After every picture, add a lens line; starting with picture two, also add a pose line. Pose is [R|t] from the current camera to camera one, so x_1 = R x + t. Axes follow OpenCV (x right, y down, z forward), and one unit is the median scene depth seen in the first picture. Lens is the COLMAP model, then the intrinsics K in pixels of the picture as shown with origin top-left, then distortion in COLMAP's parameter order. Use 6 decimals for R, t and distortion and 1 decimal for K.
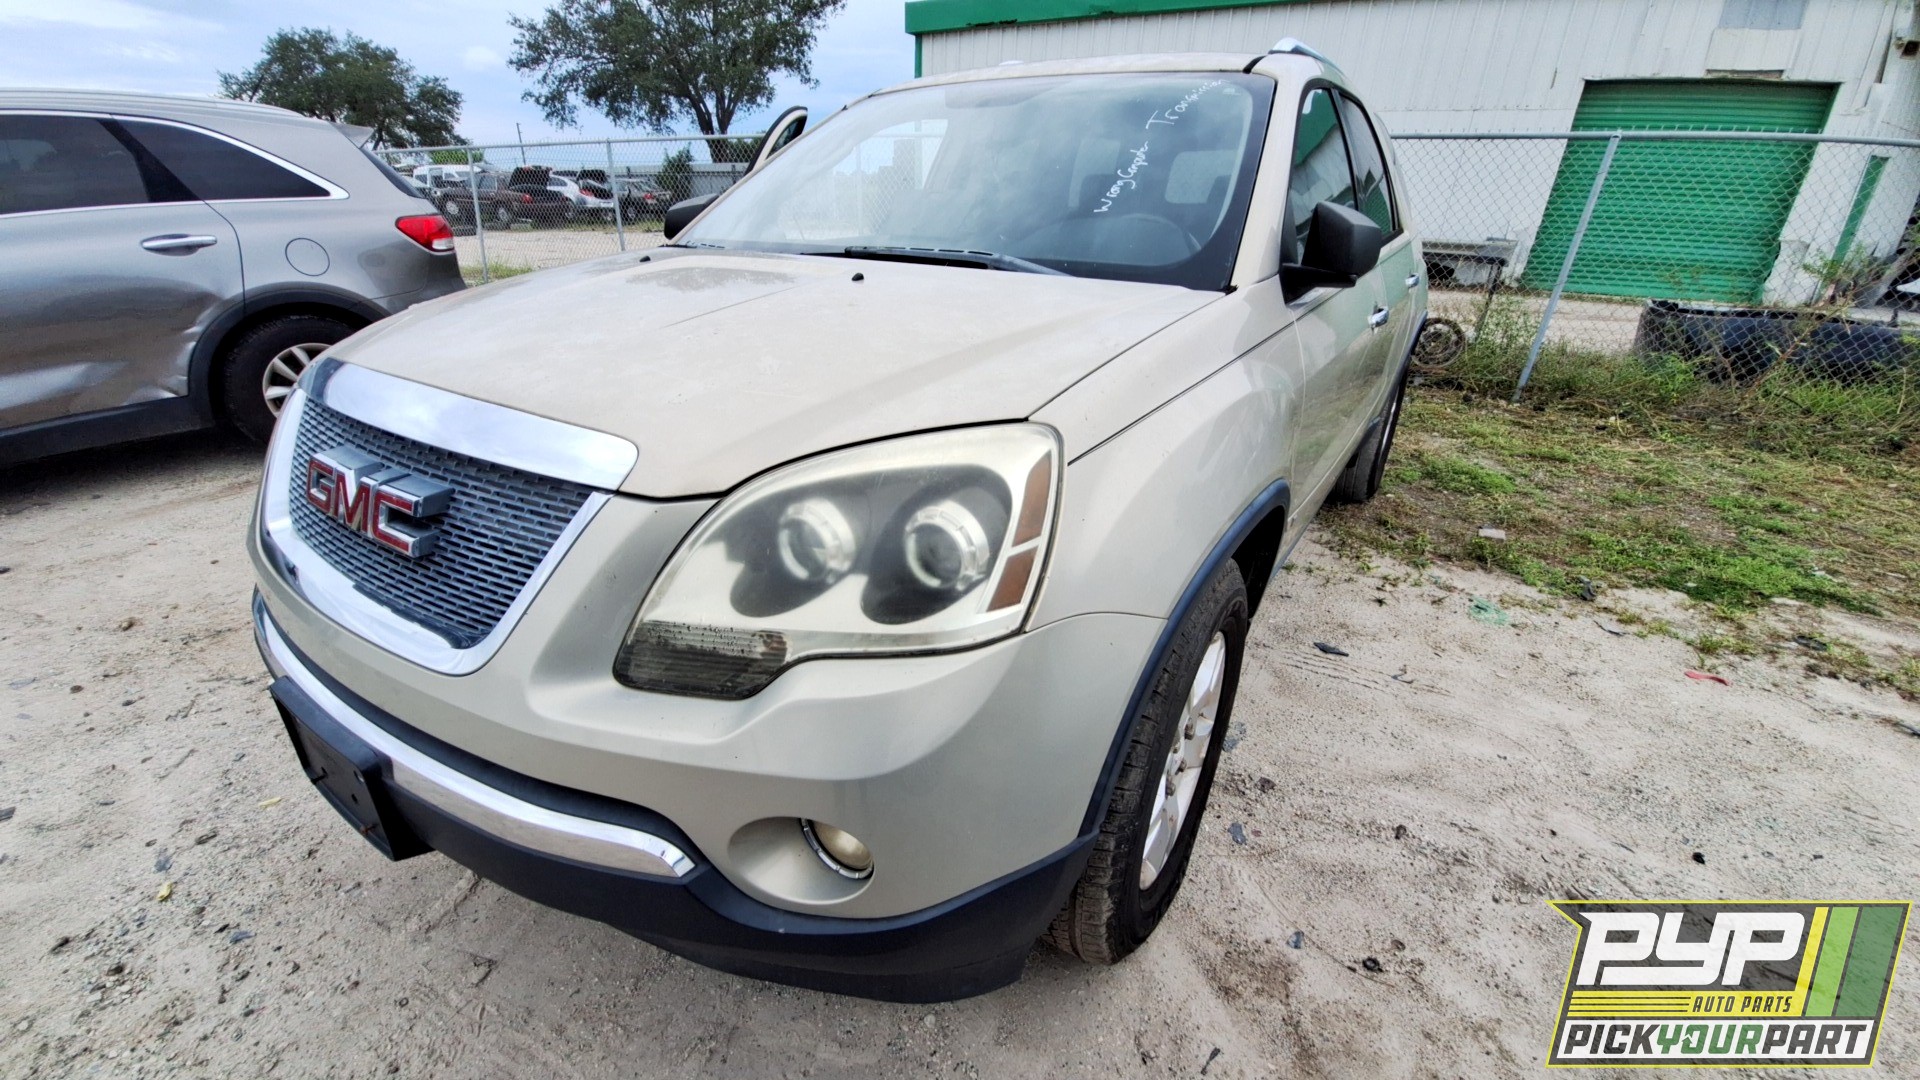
lens RADIAL K [[755.6, 0, 955.1], [0, 755.6, 550.6], [0, 0, 1]] dist [0.001544, -0.011811]
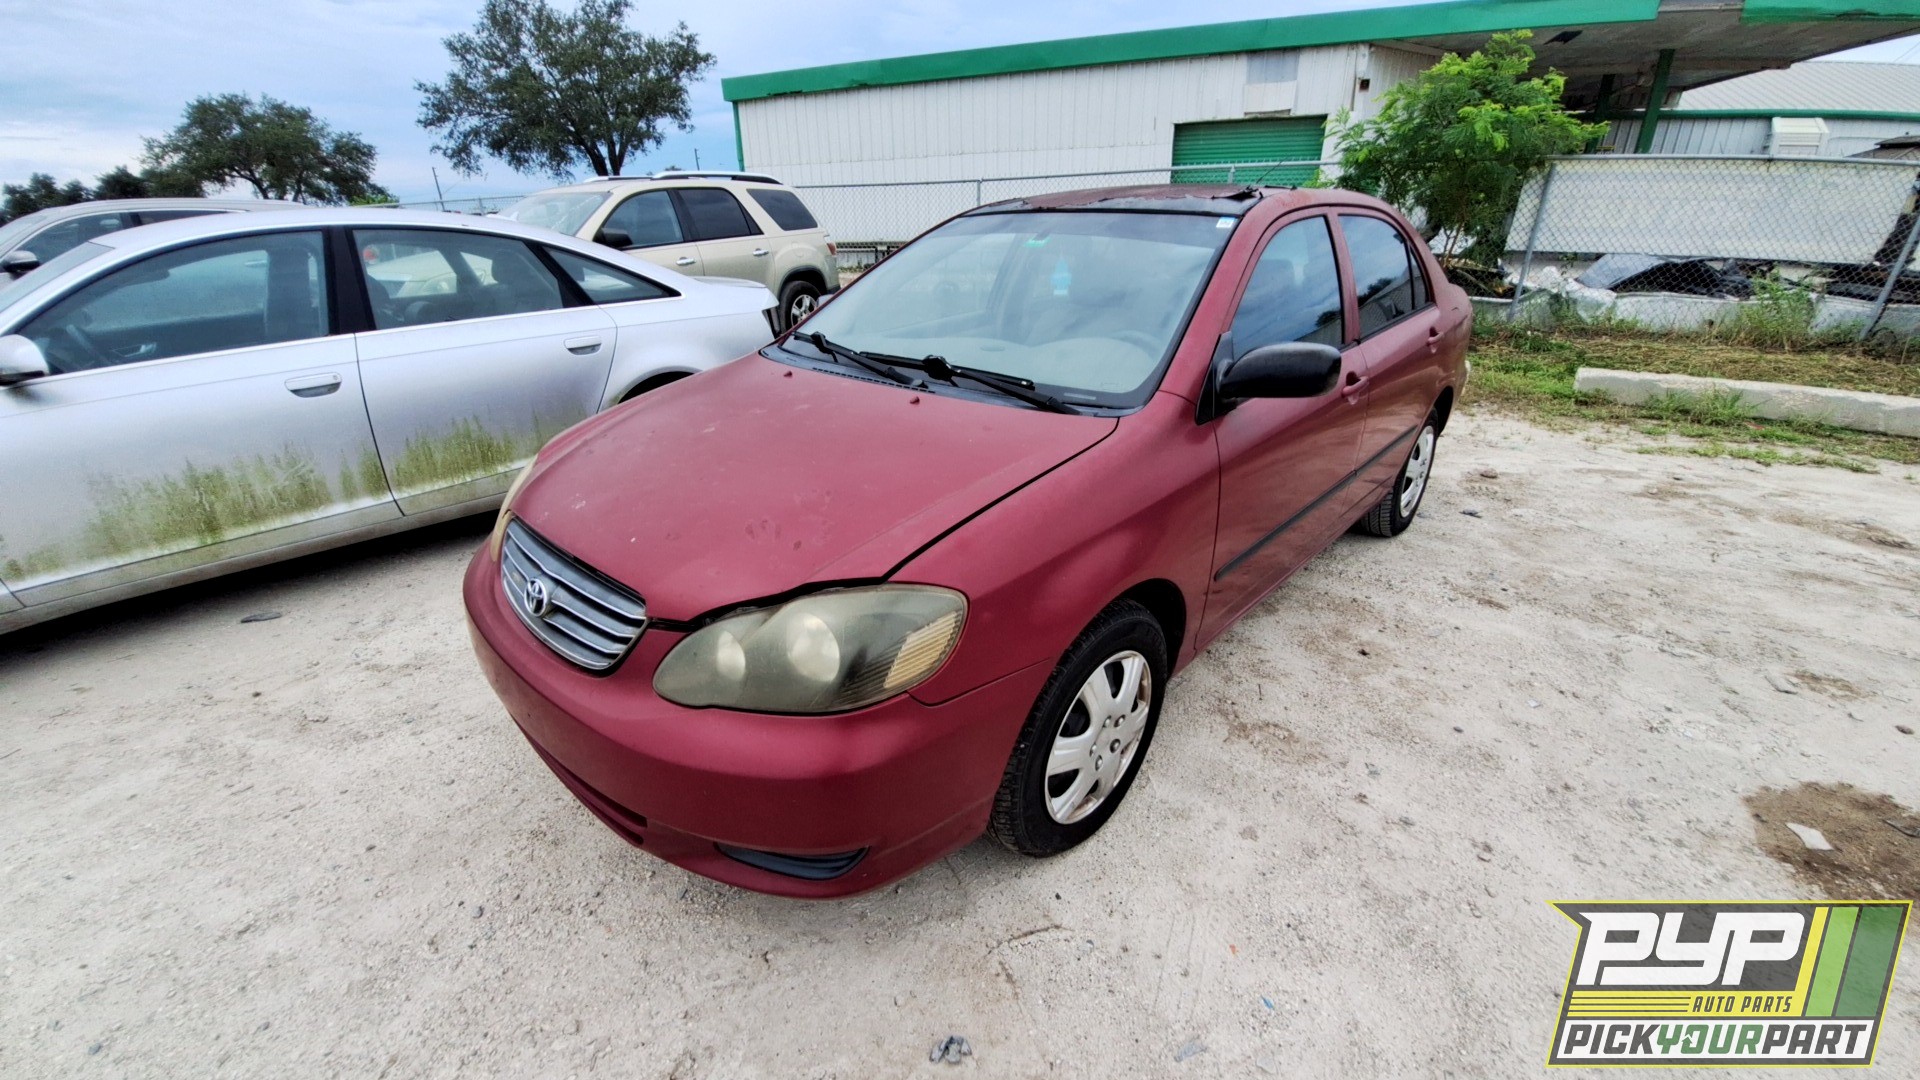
lens RADIAL K [[746.2, 0, 960.1], [0, 746.2, 546.4], [0, 0, 1]] dist [-0.000470, -0.010536]
pose [[0.995283, -0.071123, 0.065975, 0.093143], [0.072562, 0.997170, -0.019675, 0.064445], [-0.064389, 0.024369, 0.997627, -0.136993]]
